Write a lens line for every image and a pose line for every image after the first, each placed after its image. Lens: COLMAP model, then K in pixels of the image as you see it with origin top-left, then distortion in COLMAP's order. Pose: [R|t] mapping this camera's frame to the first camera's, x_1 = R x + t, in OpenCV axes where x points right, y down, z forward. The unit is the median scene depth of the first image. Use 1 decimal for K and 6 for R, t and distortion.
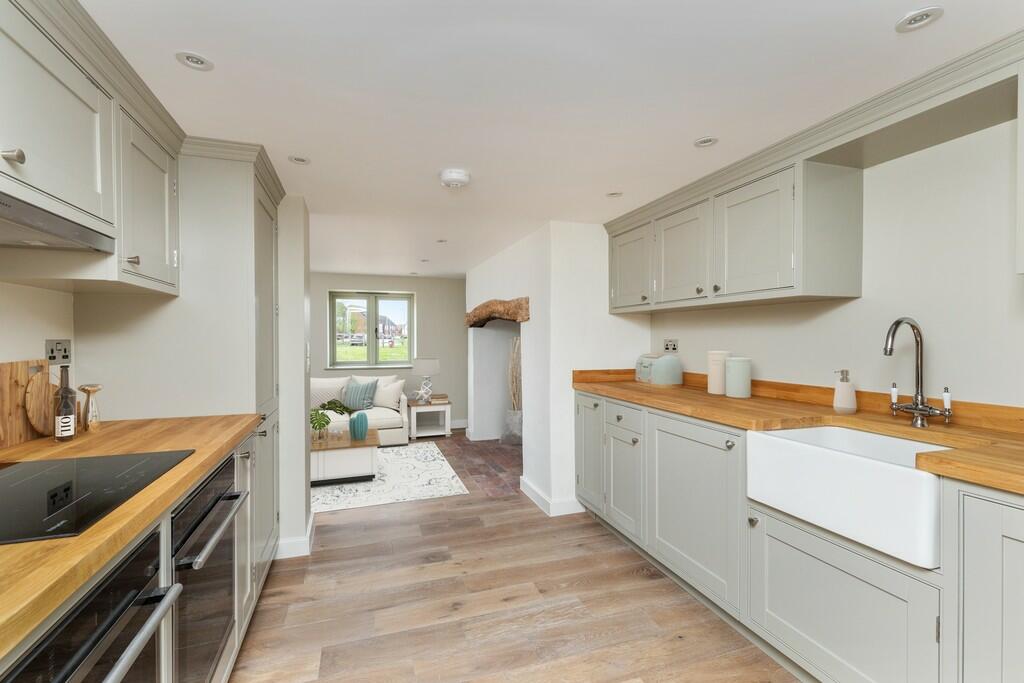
lens RADIAL K [[465.0, 0, 517.5], [0, 465.0, 339.3], [0, 0, 1]] dist [-0.000292, -0.000070]
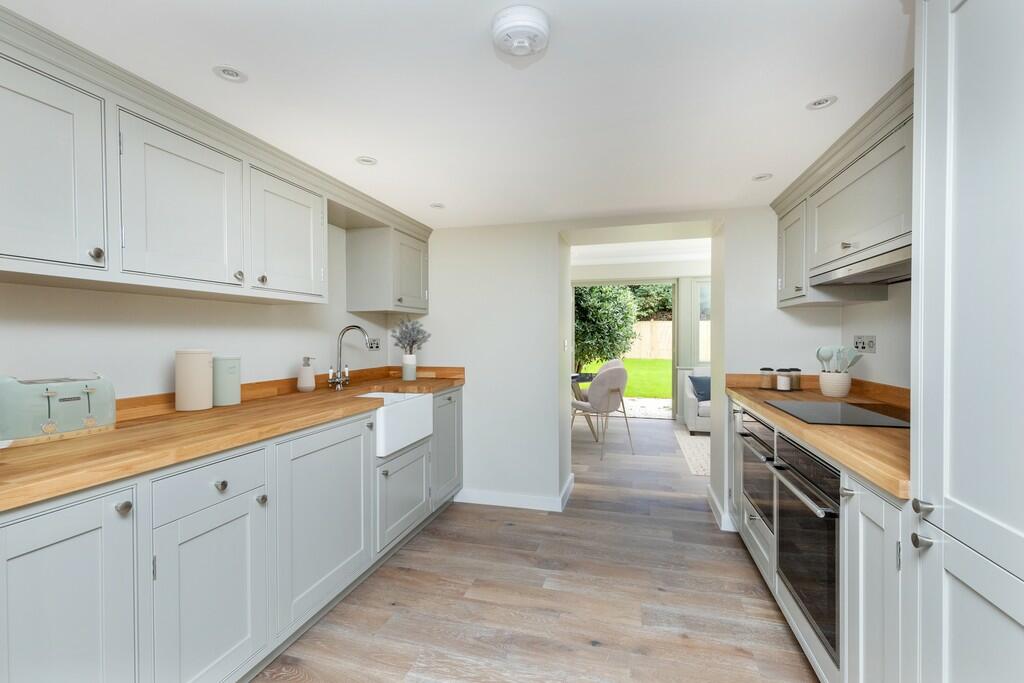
lens RADIAL K [[465.0, 0, 517.5], [0, 465.0, 339.3], [0, 0, 1]] dist [-0.000292, -0.000070]
pose [[-0.838196, -0.000069, 0.545370, -0.508009], [0.005248, 0.999953, 0.008193, -0.004960], [-0.545344, 0.009729, -0.838156, 1.764858]]
